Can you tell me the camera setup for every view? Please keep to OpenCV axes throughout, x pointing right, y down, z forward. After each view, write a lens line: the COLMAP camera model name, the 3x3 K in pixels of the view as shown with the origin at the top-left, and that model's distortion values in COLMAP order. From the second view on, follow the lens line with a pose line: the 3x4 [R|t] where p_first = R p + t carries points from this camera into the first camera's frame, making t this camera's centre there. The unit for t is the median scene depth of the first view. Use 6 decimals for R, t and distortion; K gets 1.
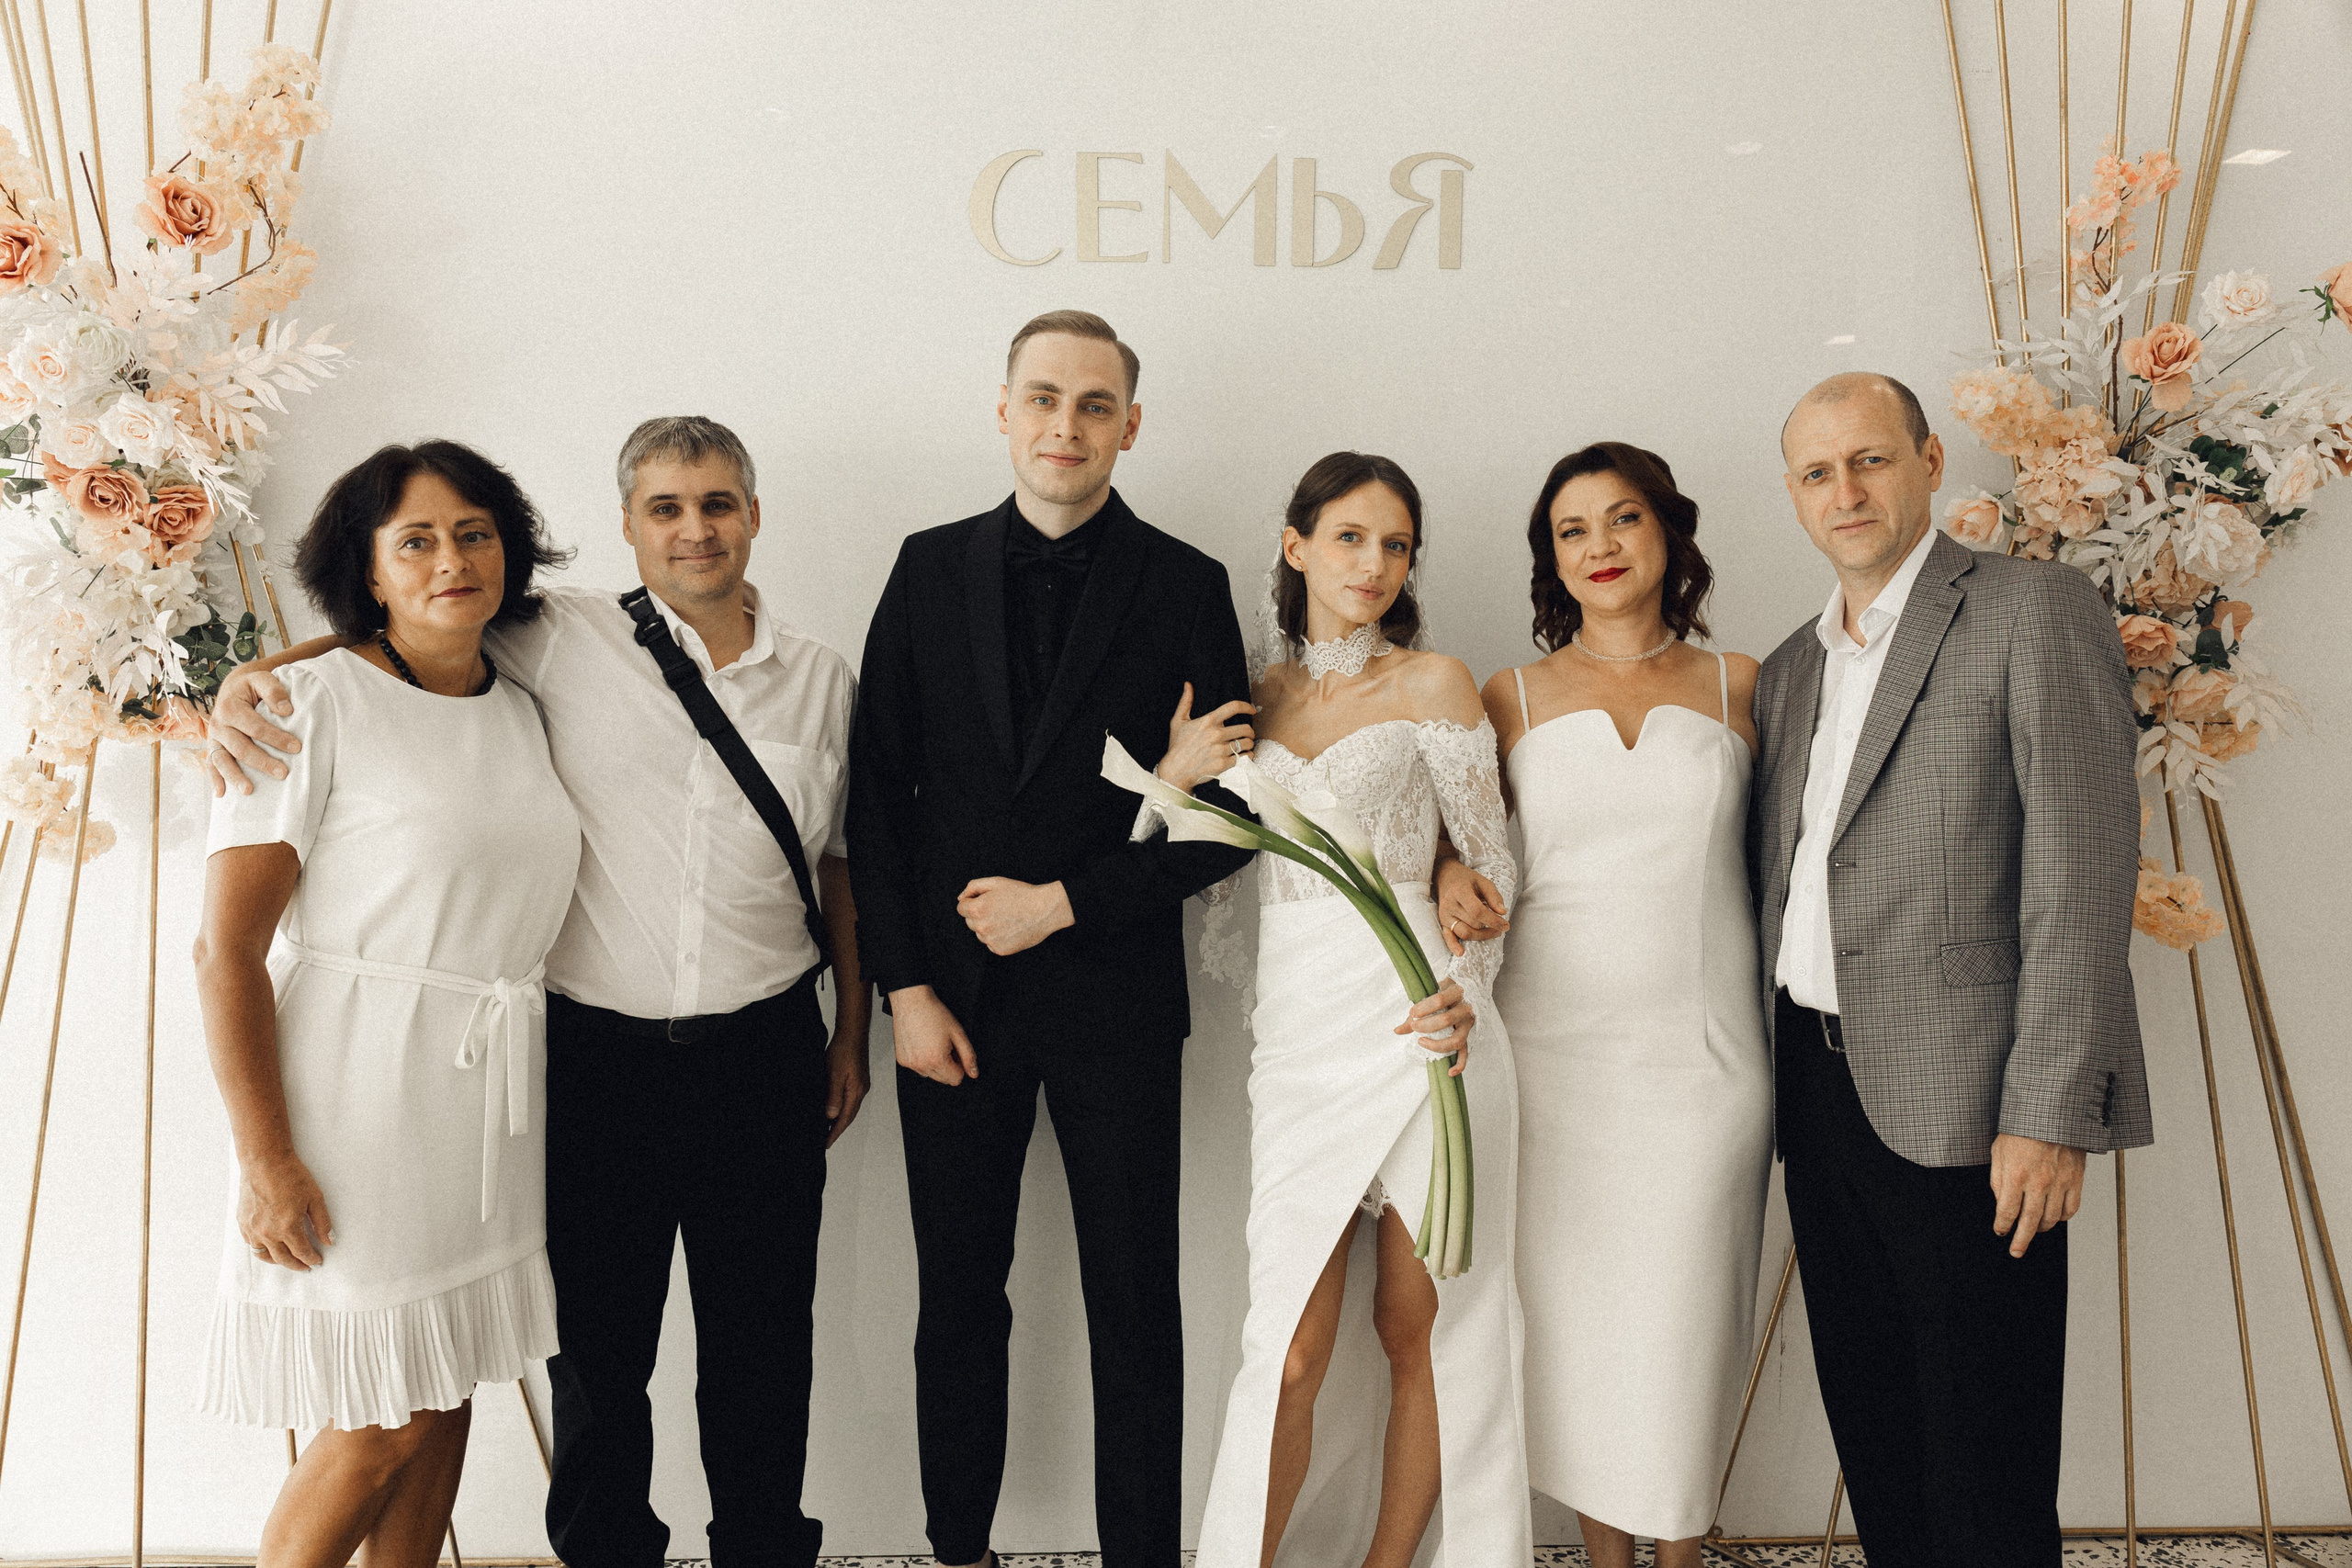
lens RADIAL K [[1903.7, 0, 1179.2], [0, 1903.7, 779.9], [0, 0, 1]] dist [0.028984, -0.024984]
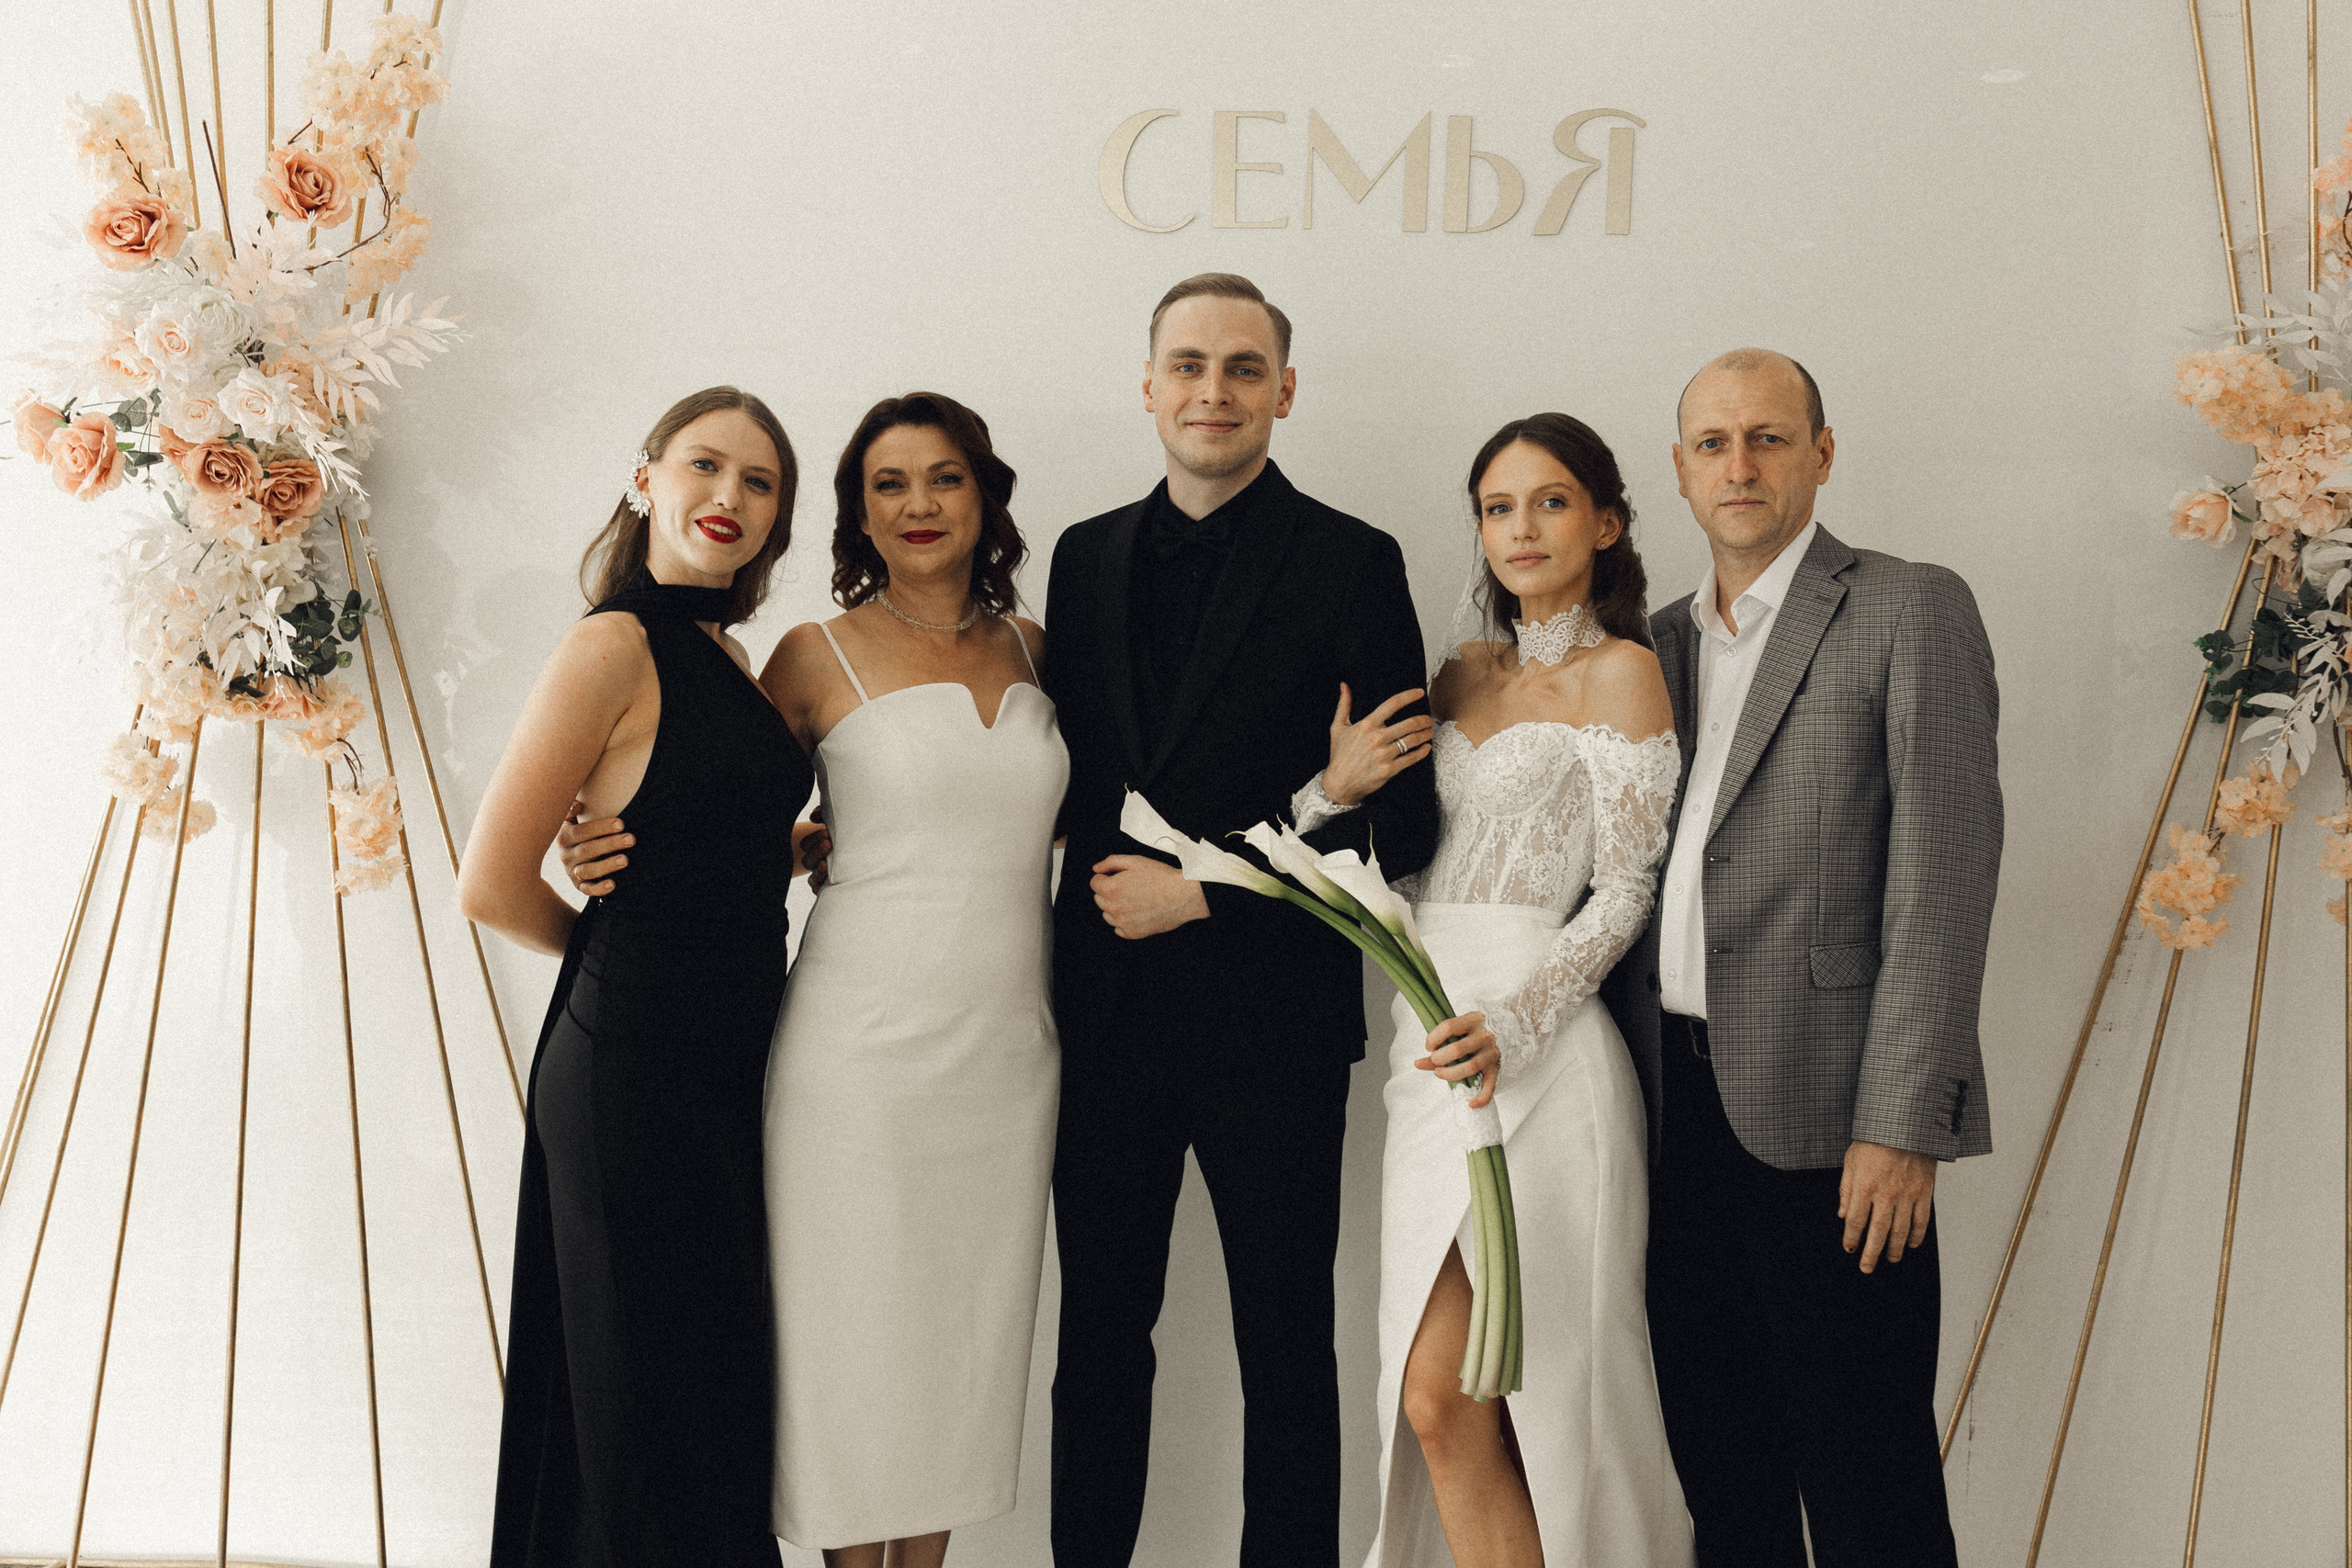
lens RADIAL K [[2314.5, 0, 1176.1], [0, 2314.5, 770.7], [0, 0, 1]] dist [0.053030, -0.090303]
pose [[0.995595, 0.022312, -0.091063, 0.039558], [-0.023322, 0.999678, -0.010039, 0.006492], [0.090810, 0.012118, 0.995795, -0.137092]]
